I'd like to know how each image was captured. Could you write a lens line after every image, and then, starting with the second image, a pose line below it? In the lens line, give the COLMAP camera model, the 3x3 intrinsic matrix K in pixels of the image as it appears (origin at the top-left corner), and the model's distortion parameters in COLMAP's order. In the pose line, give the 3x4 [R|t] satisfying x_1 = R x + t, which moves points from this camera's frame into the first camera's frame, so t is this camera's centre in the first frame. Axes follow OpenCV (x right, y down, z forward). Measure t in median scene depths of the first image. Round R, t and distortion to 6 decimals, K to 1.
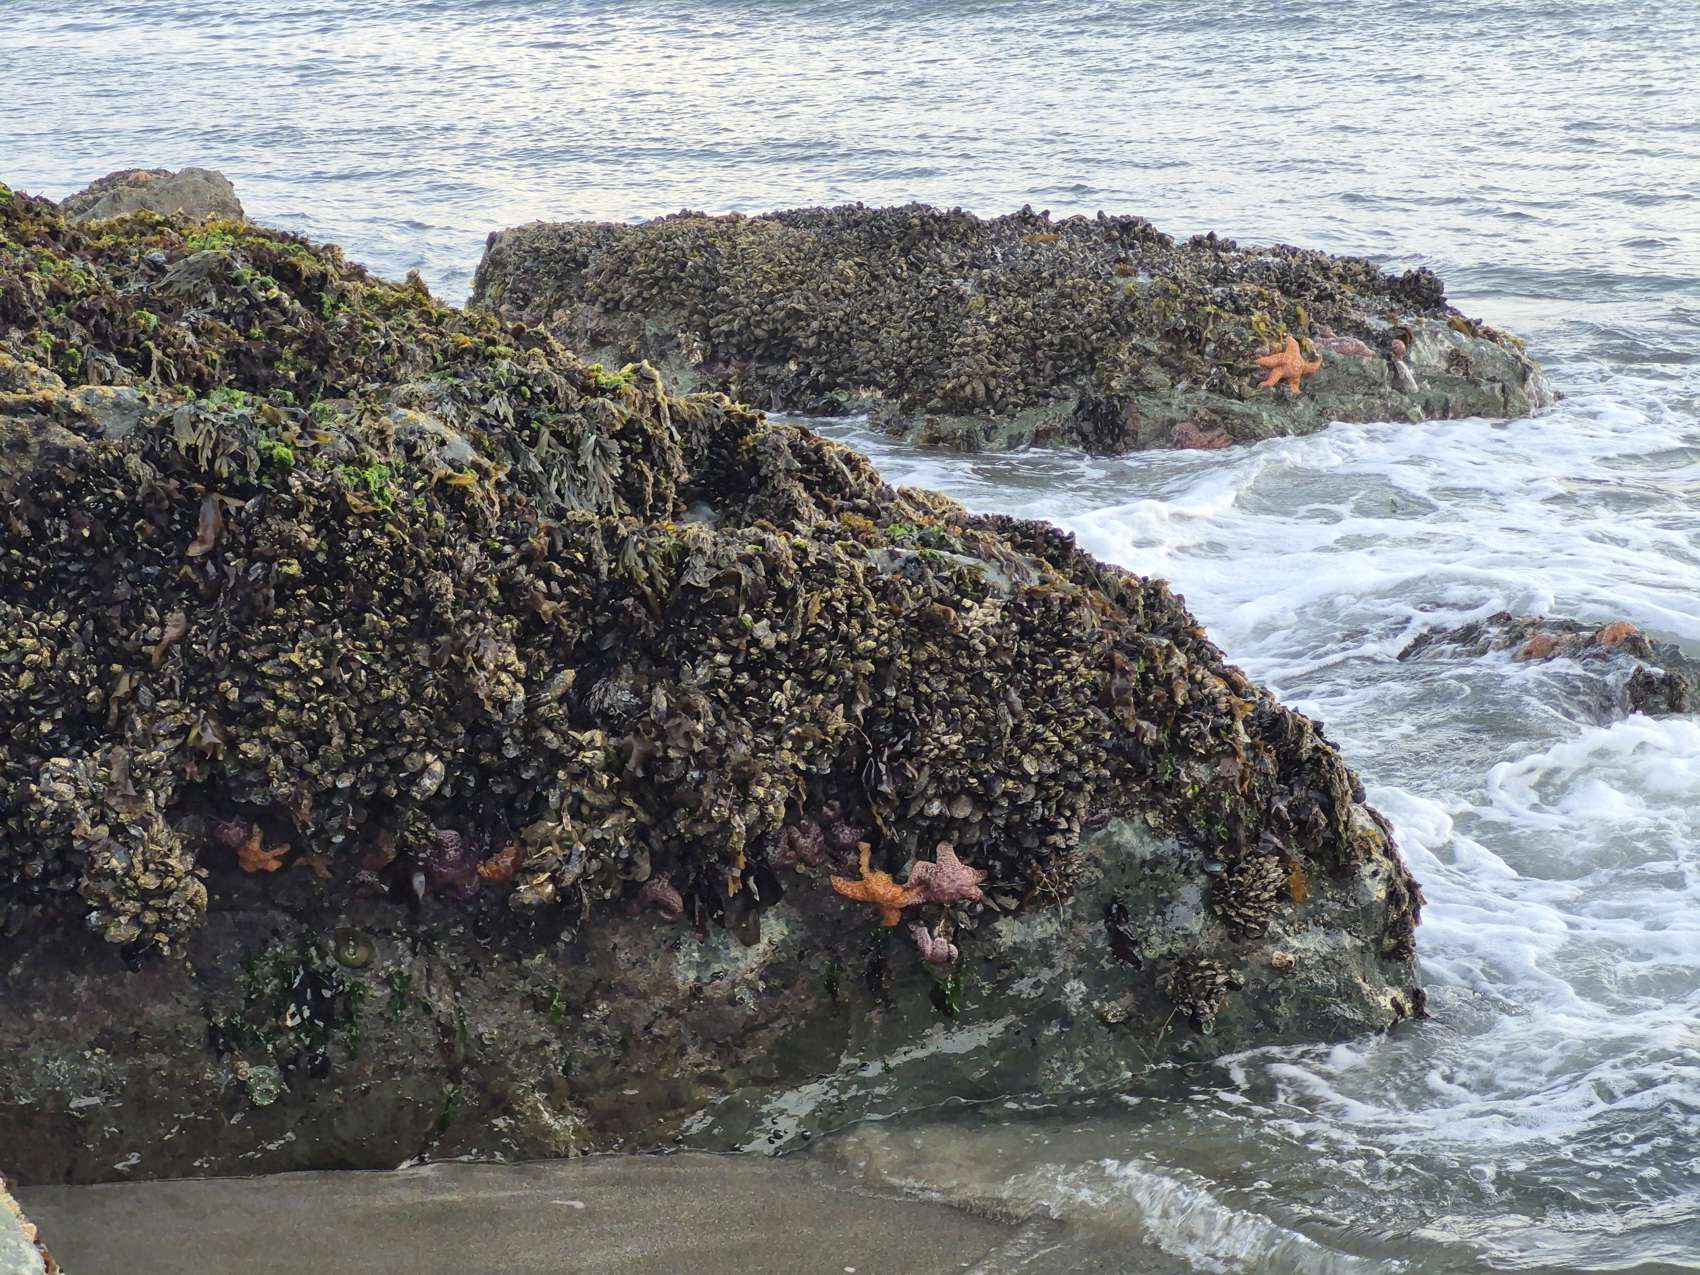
lens RADIAL K [[3594.1, 0, 848.0], [0, 3594.1, 638.8], [0, 0, 1]] dist [-0.240194, 3.015648]
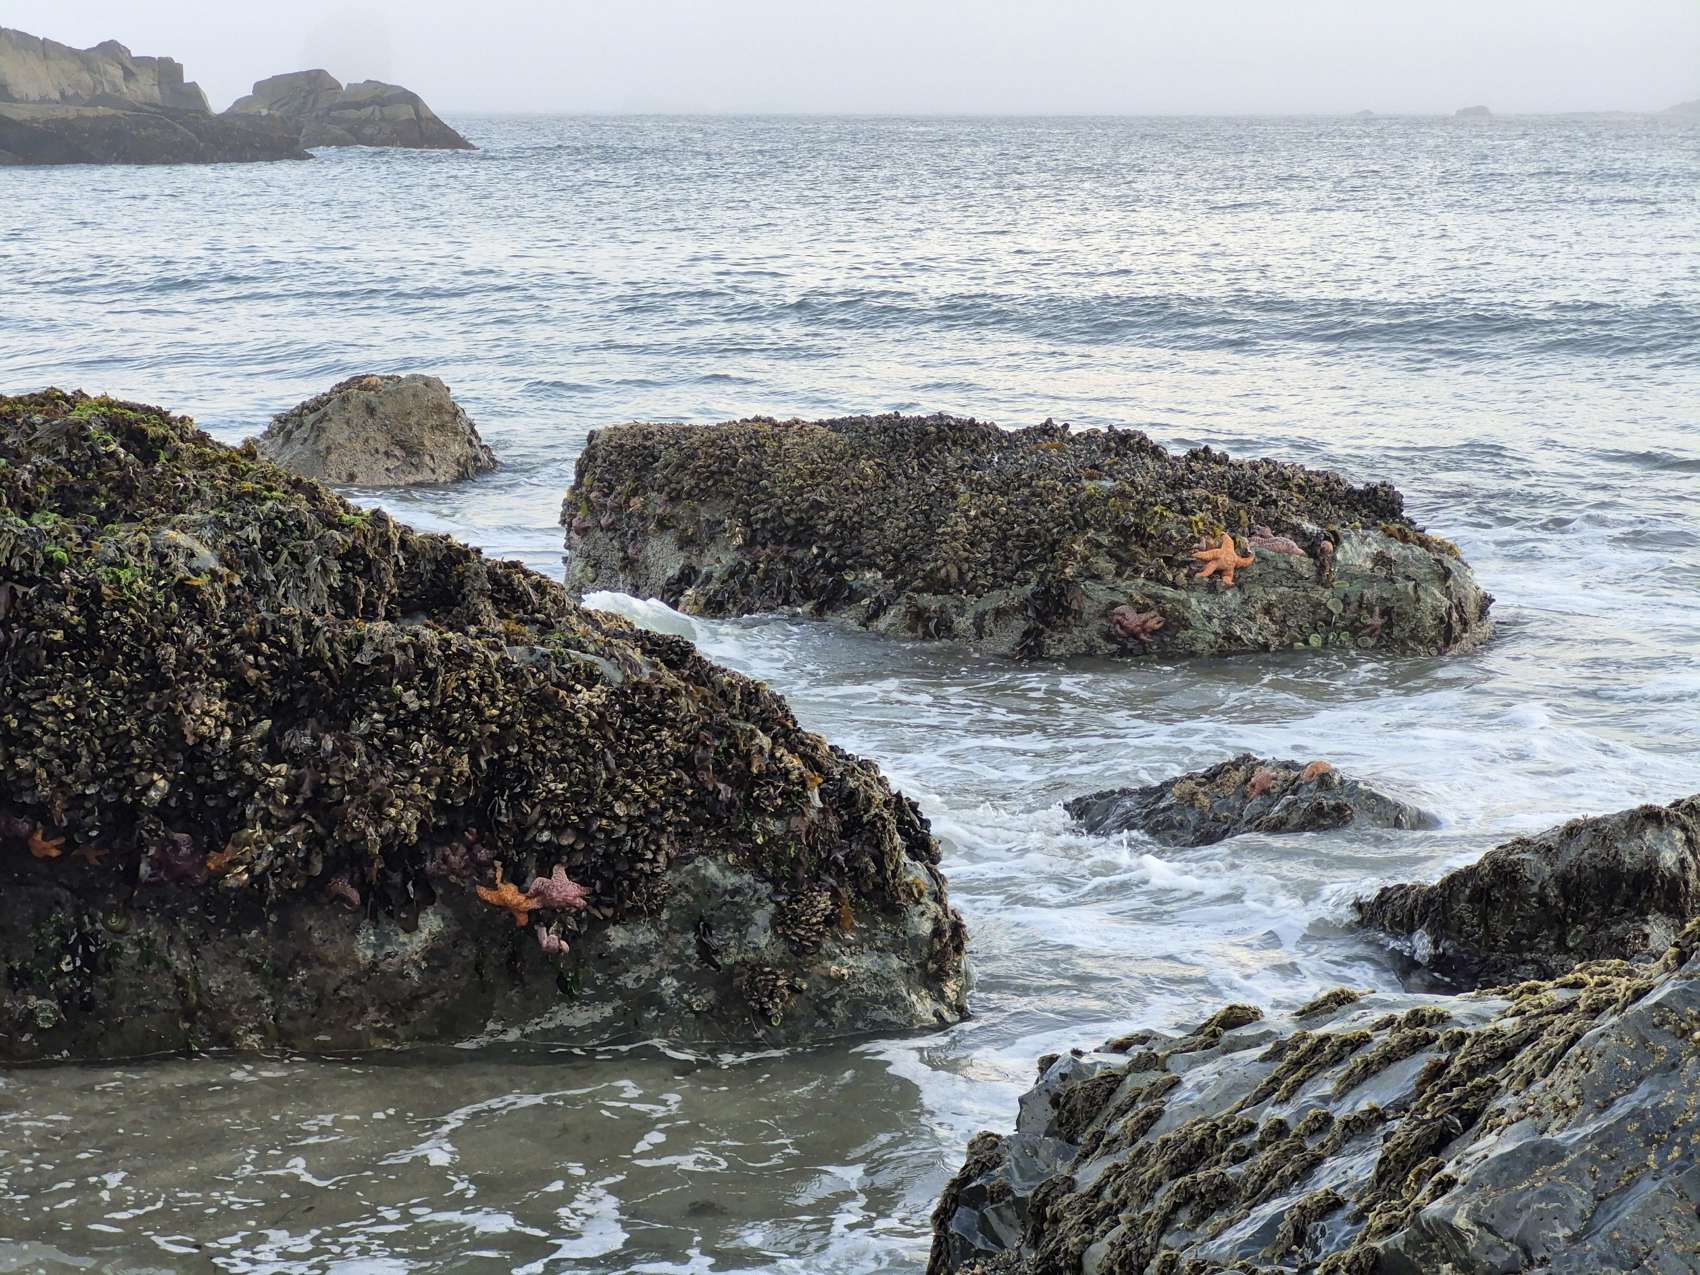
lens RADIAL K [[3594.1, 0, 848.0], [0, 3594.1, 638.8], [0, 0, 1]] dist [-0.240194, 3.015648]
pose [[0.991987, 0.032808, -0.122004, 0.295734], [-0.040390, 0.997369, -0.060195, 0.048709], [0.119708, 0.064640, 0.990703, -0.329445]]
